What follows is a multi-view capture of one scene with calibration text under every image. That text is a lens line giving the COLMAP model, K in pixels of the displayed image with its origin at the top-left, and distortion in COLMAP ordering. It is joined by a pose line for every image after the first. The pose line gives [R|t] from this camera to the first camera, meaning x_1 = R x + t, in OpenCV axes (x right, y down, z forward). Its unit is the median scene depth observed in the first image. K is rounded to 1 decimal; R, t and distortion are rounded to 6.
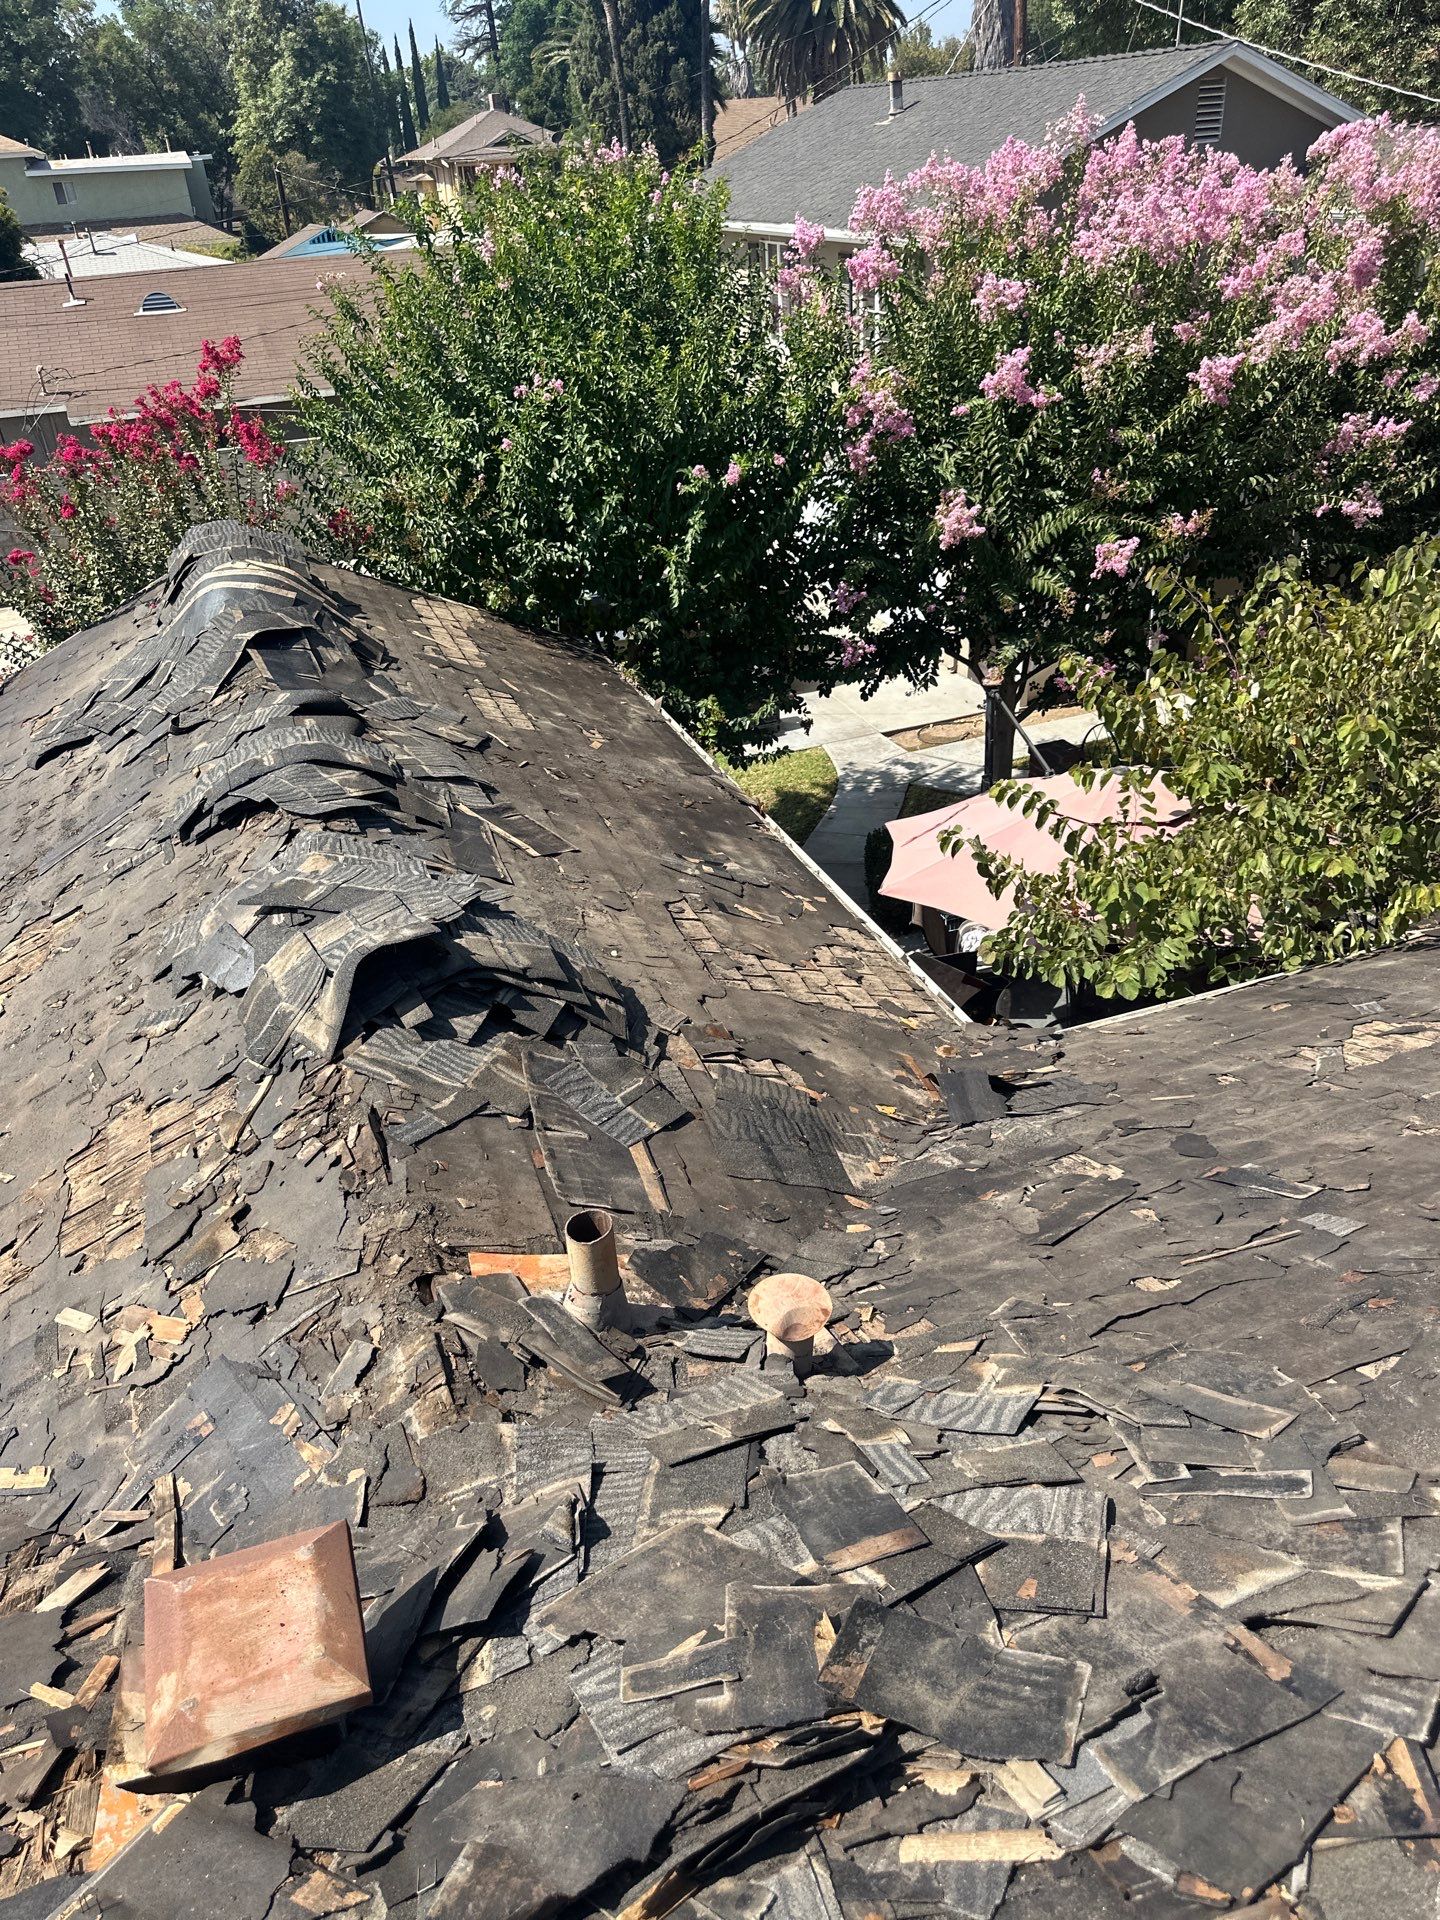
lens RADIAL K [[1430.2, 0, 716.9], [0, 1430.2, 1024.9], [0, 0, 1]] dist [0.031669, -0.064867]
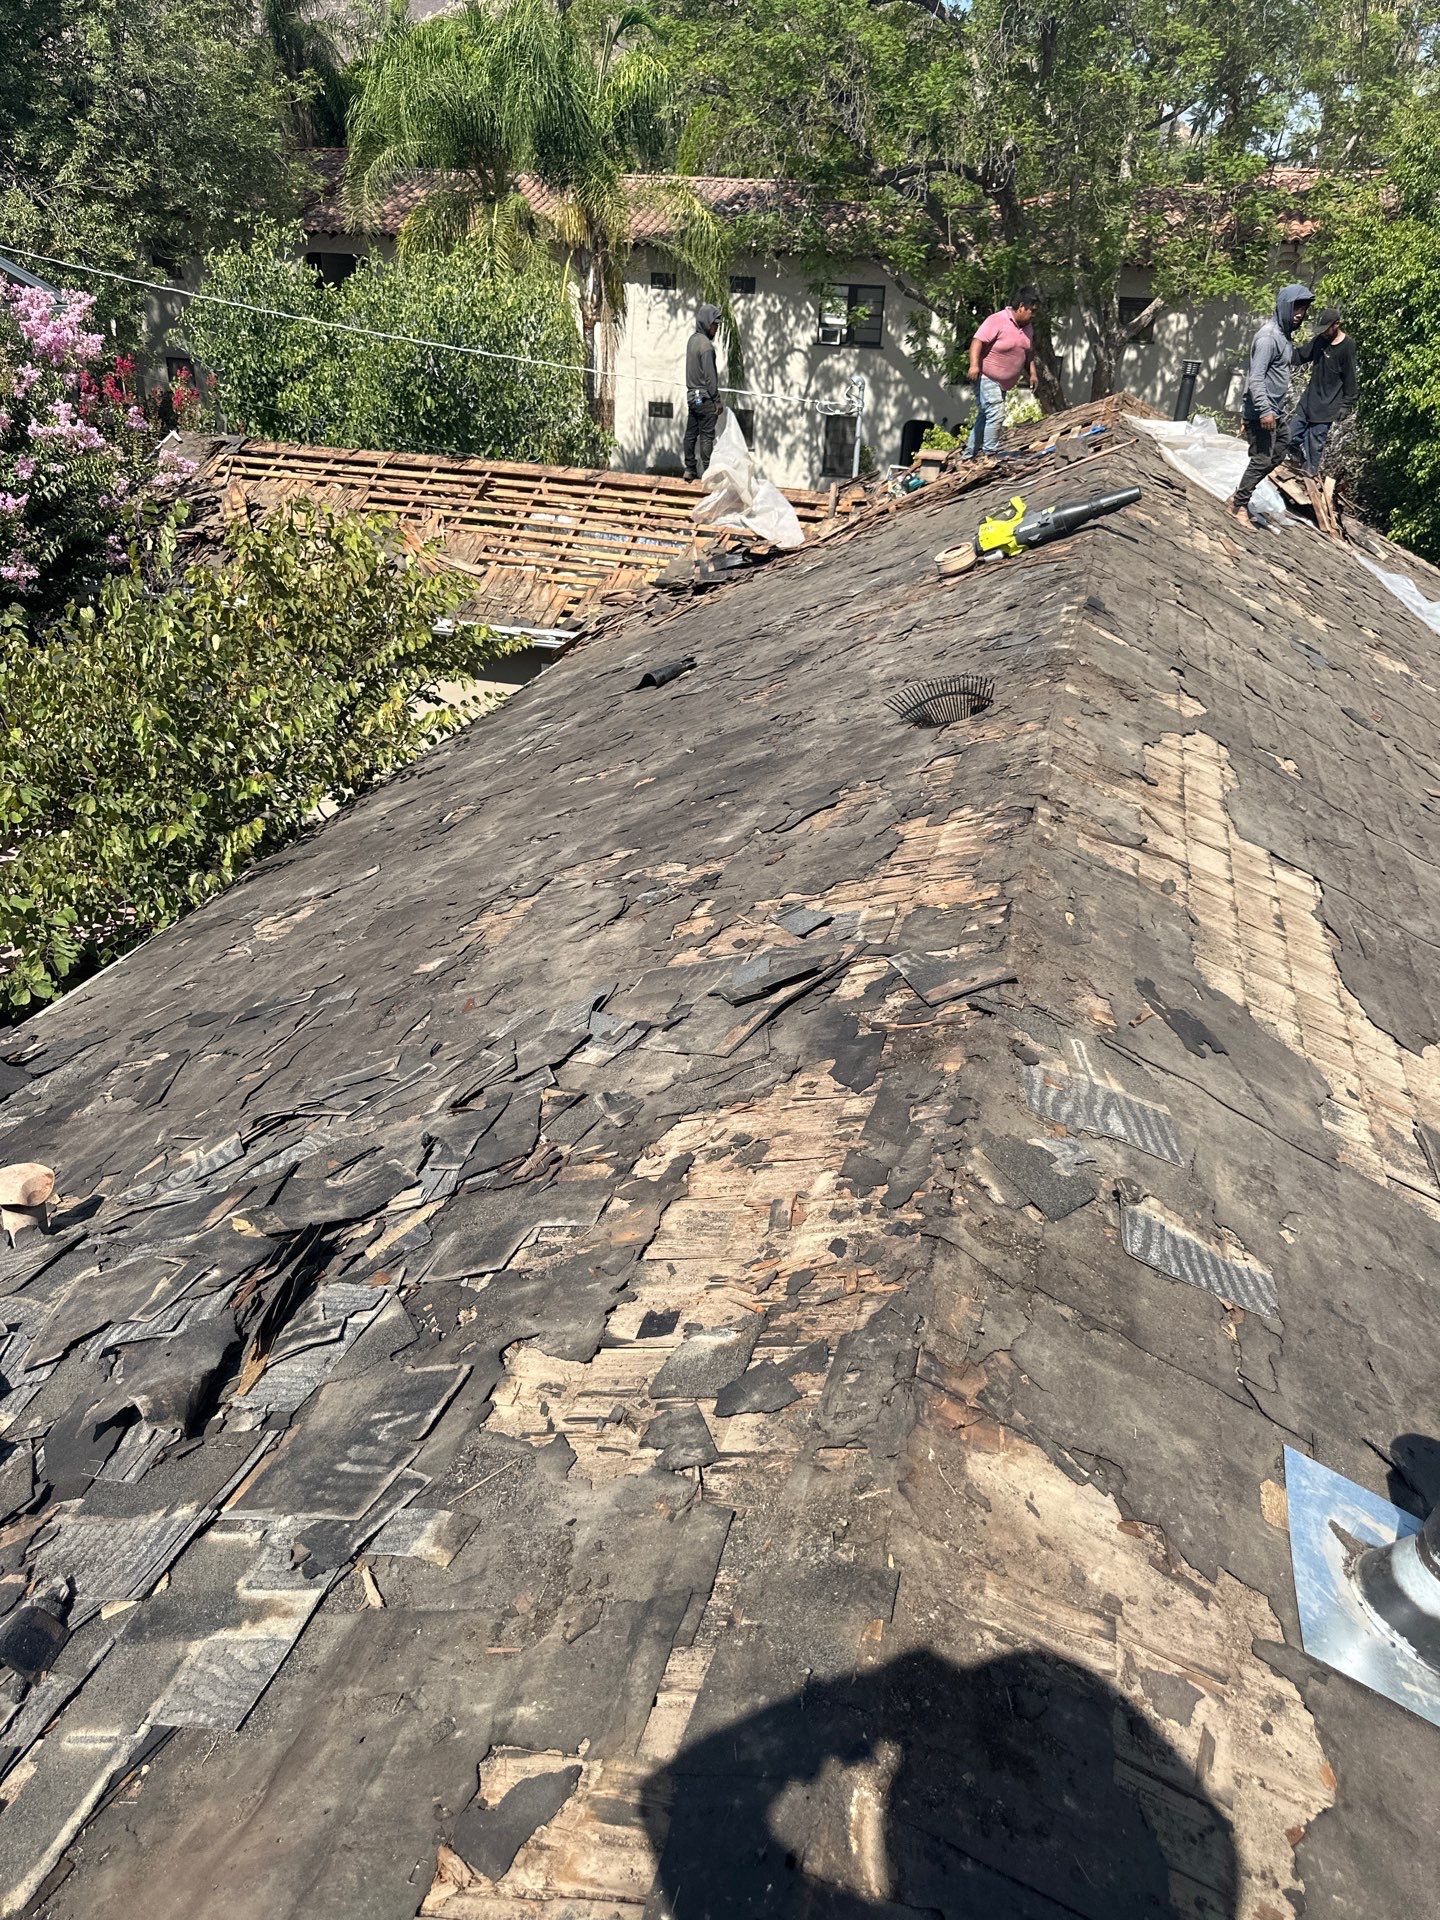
lens RADIAL K [[1430.2, 0, 716.9], [0, 1430.2, 1024.9], [0, 0, 1]] dist [0.031669, -0.064867]
pose [[0.618061, -0.328274, 0.714309, -0.303137], [0.367582, 0.923870, 0.106528, 0.117296], [-0.694898, 0.196727, 0.691675, -0.216703]]
